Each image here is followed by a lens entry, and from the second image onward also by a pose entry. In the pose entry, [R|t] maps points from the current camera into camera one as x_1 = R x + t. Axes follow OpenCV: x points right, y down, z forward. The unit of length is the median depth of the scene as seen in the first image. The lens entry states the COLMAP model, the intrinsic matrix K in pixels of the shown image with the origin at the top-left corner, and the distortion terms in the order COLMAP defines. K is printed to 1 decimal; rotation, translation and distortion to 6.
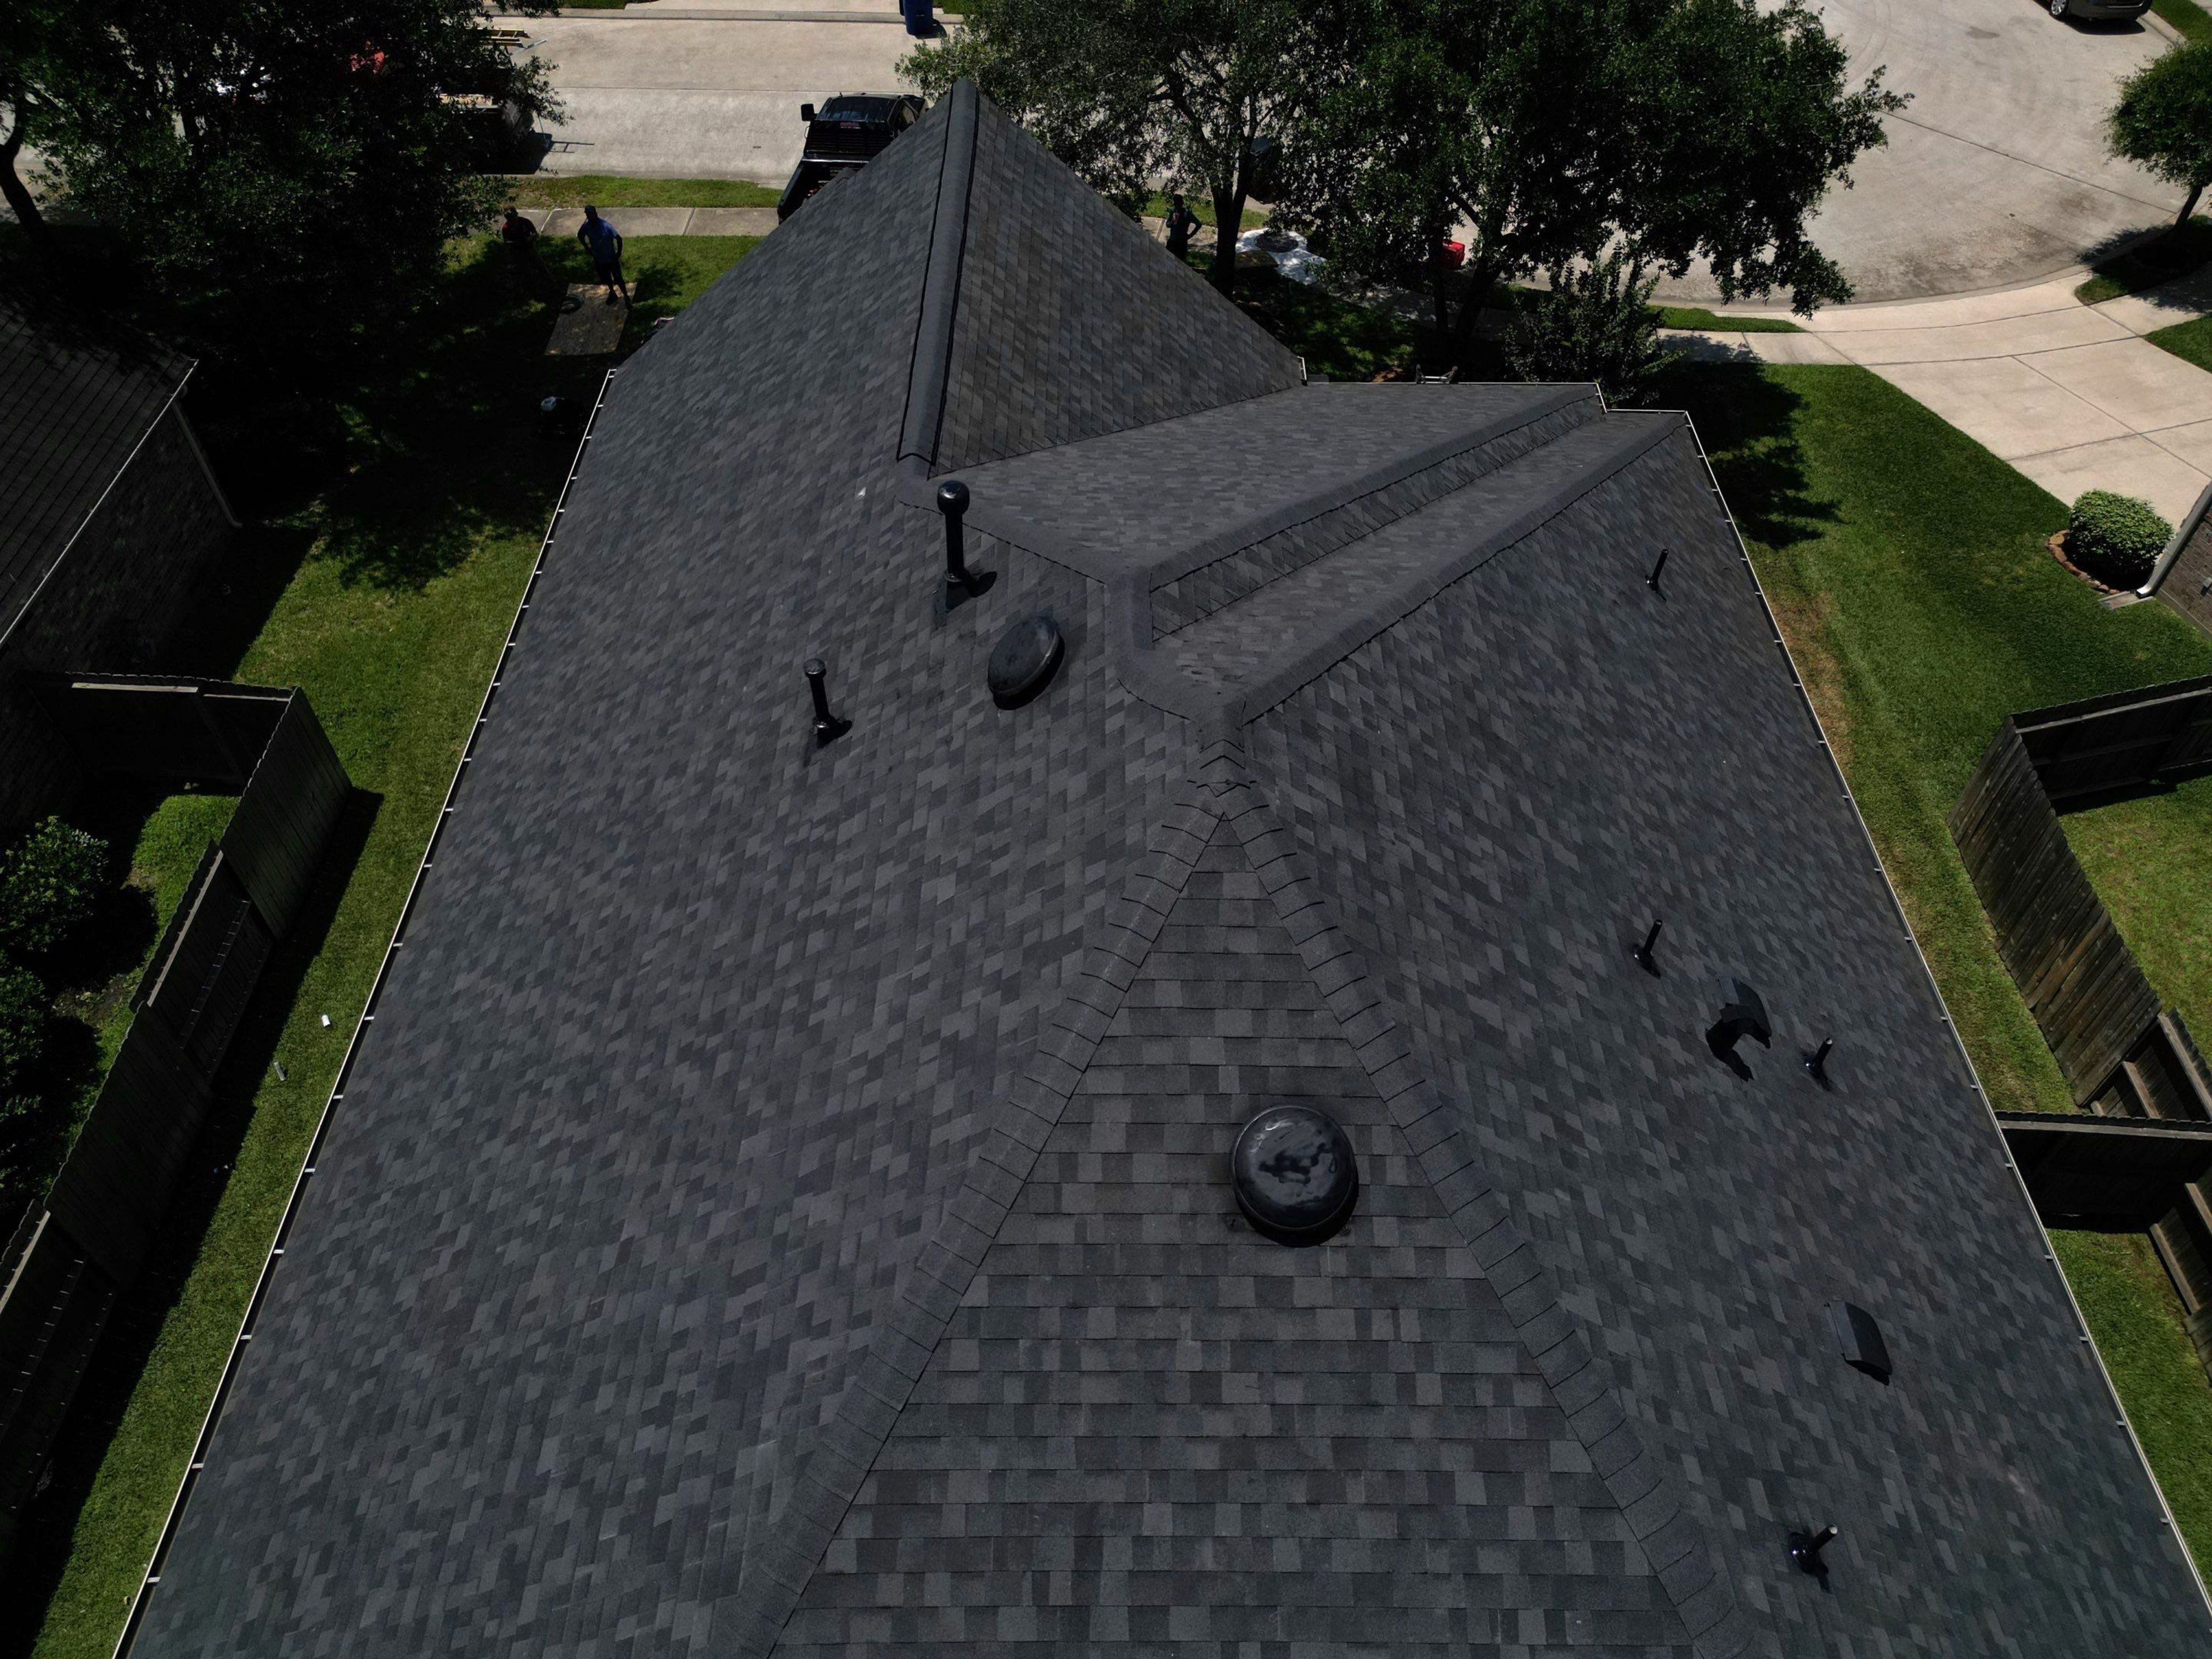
lens RADIAL K [[1555.8, 0, 1110.1], [0, 1555.8, 826.7], [0, 0, 1]] dist [0.062826, -0.060563]
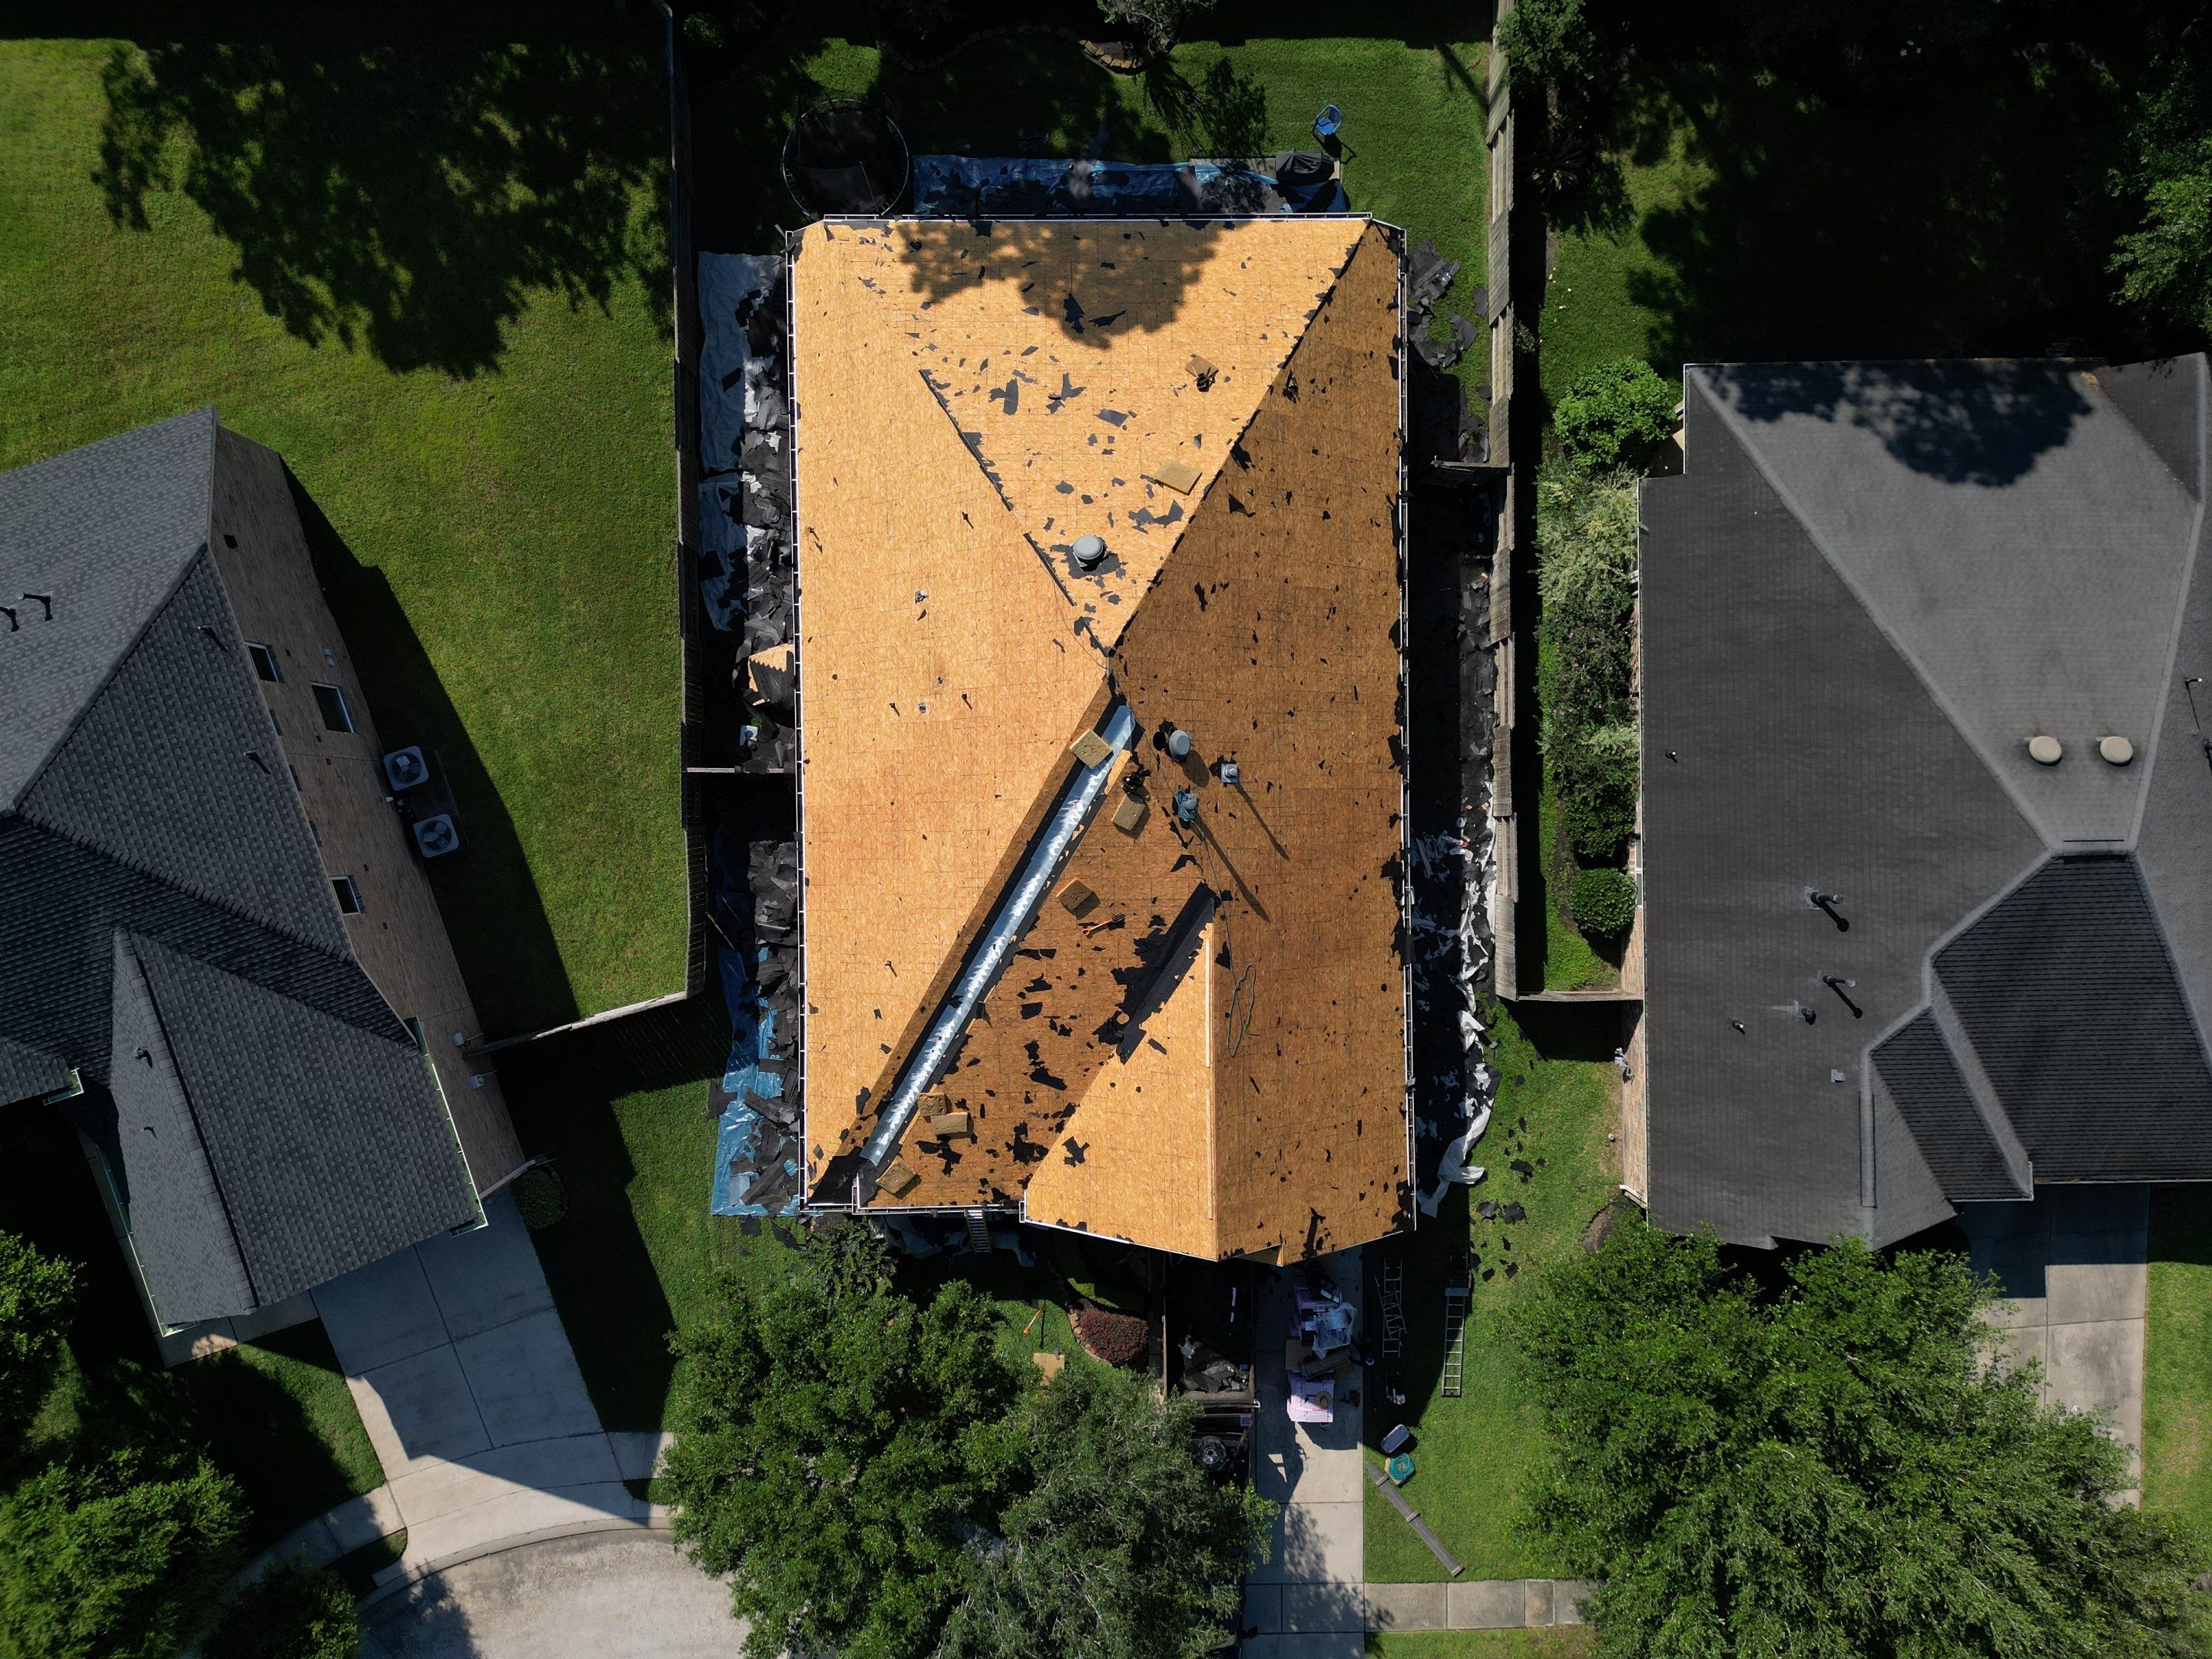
lens RADIAL K [[1555.8, 0, 1117.7], [0, 1555.8, 827.9], [0, 0, 1]] dist [0.062826, -0.060563]
pose [[-0.999184, 0.007933, -0.039595, 0.079722], [-0.032293, -0.745710, 0.665487, -1.136607], [-0.024247, 0.666223, 0.745358, -0.602916]]
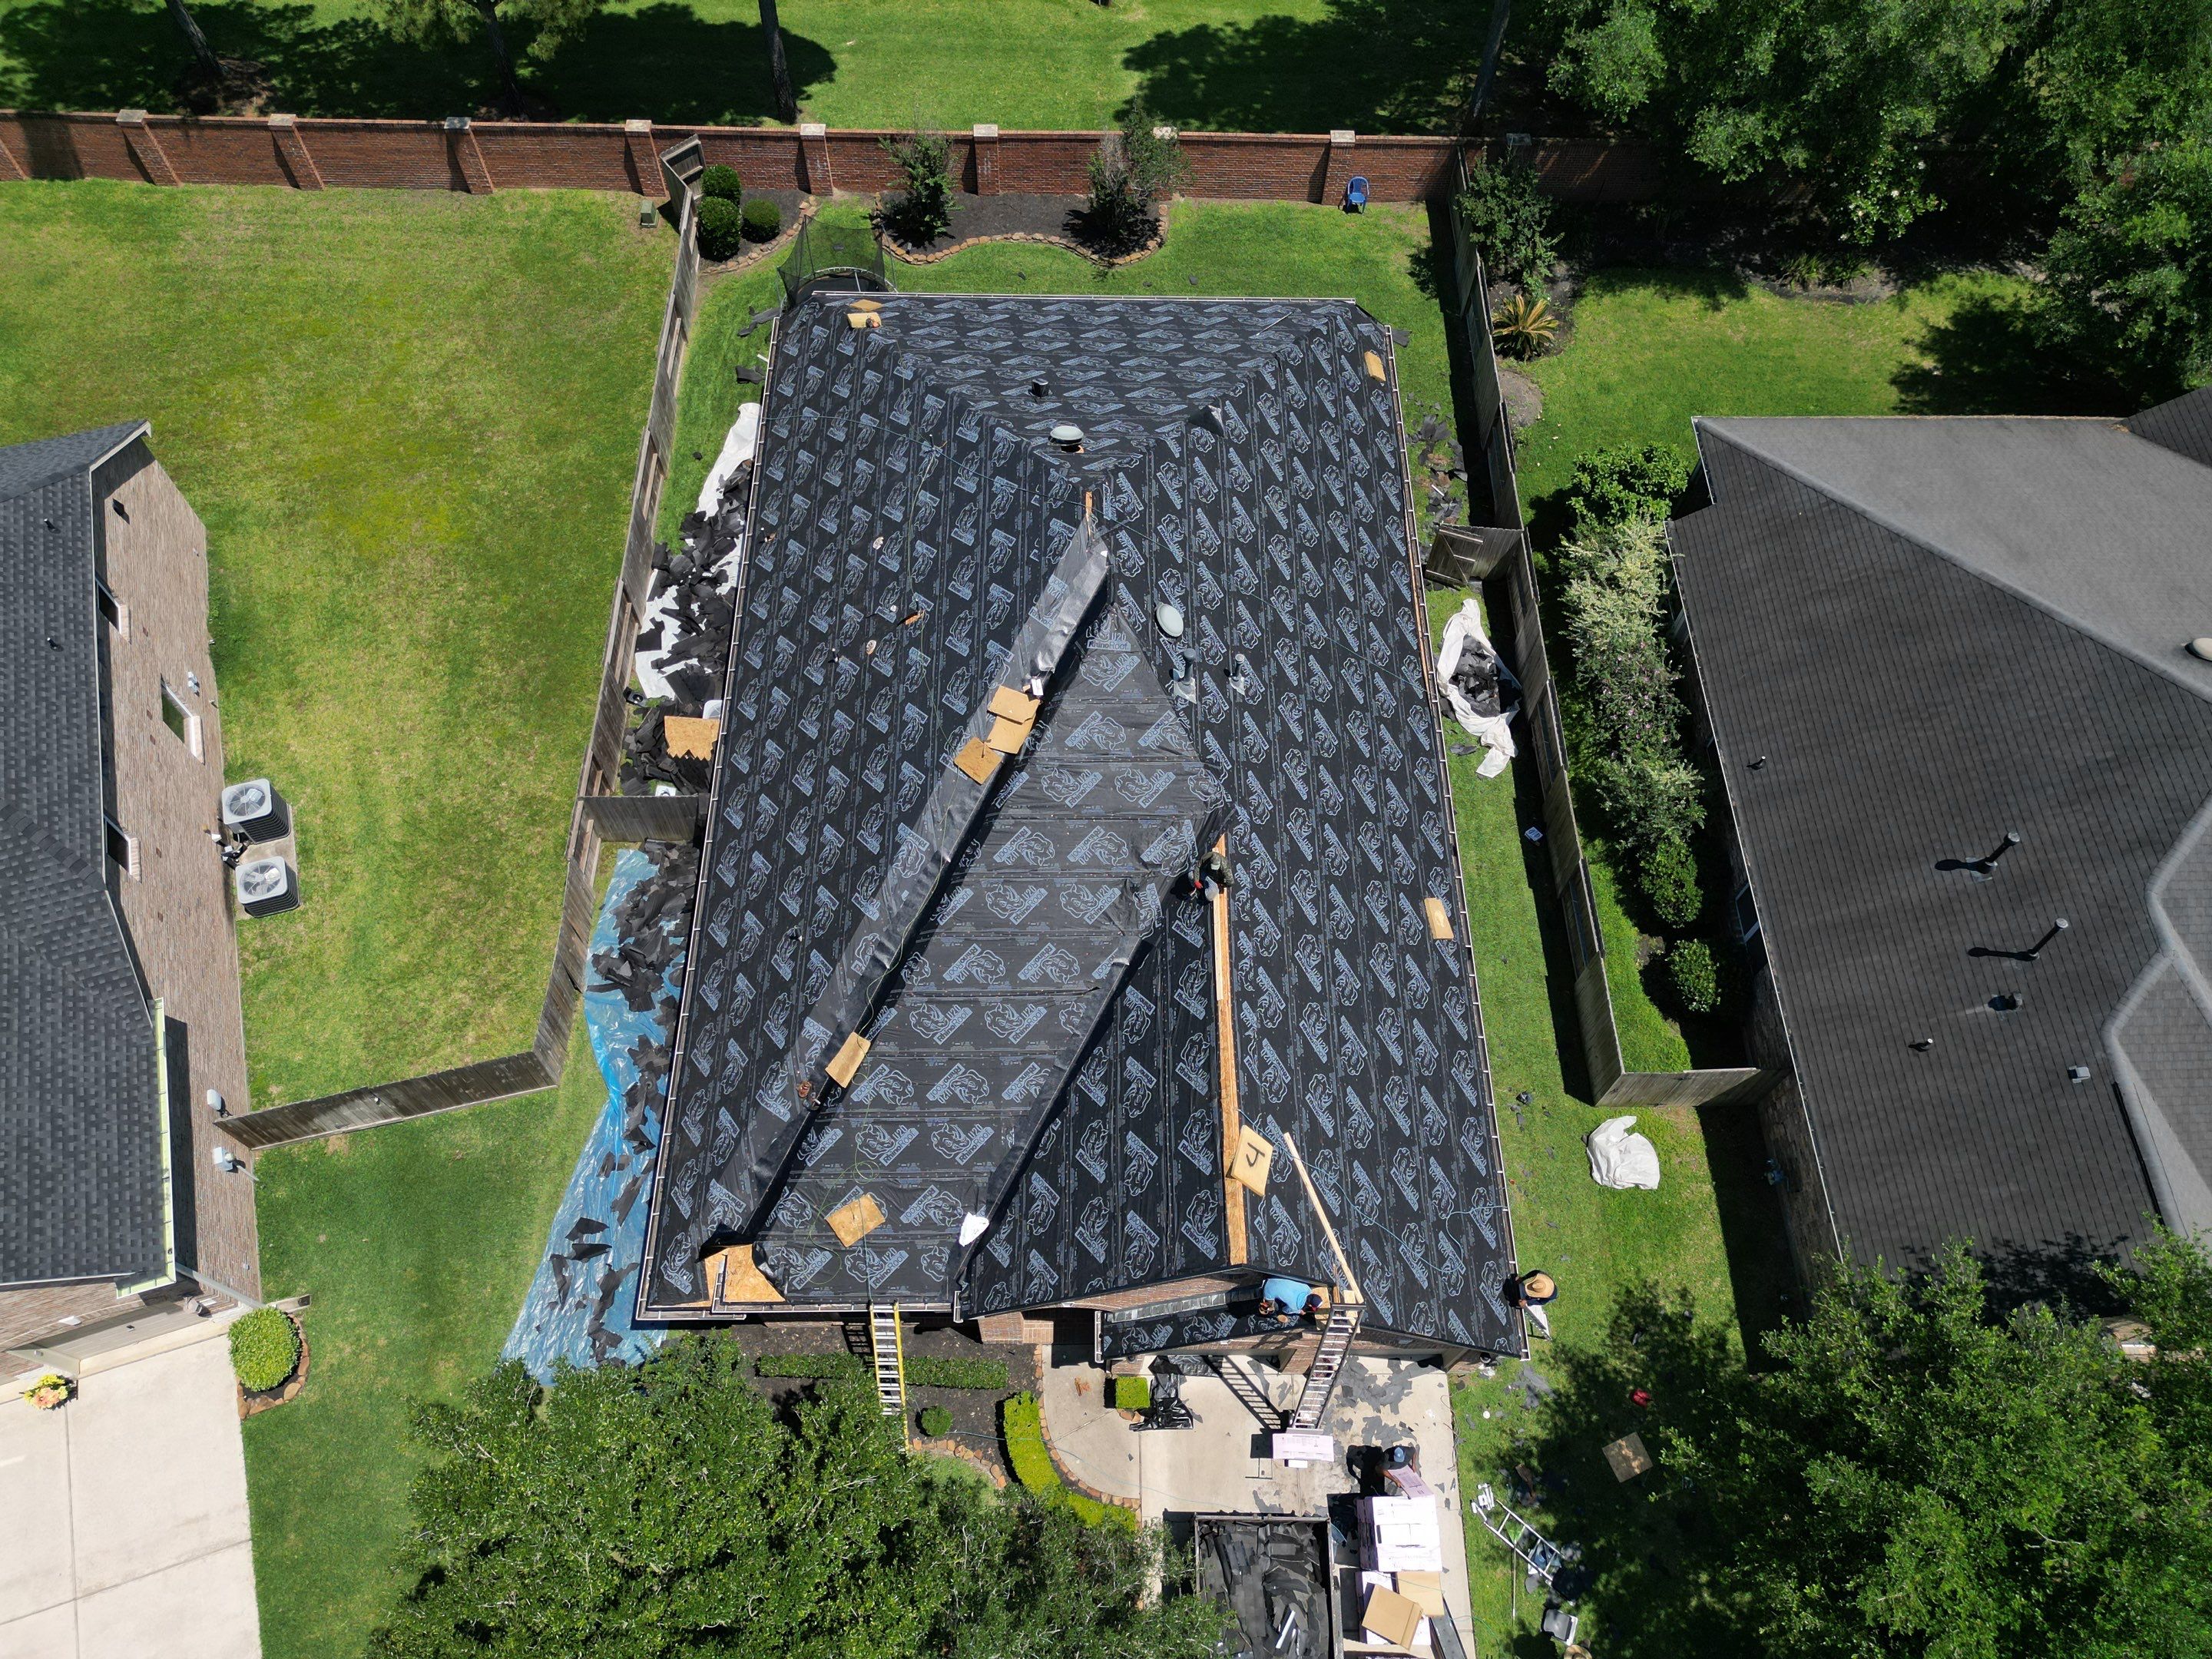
lens RADIAL K [[1555.8, 0, 1112.5], [0, 1555.8, 824.9], [0, 0, 1]] dist [0.062826, -0.060563]
pose [[-0.999062, -0.017016, -0.039829, 0.055588], [-0.032360, -0.317944, 0.947557, -1.324875], [-0.028787, 0.947957, 0.317095, 0.249212]]
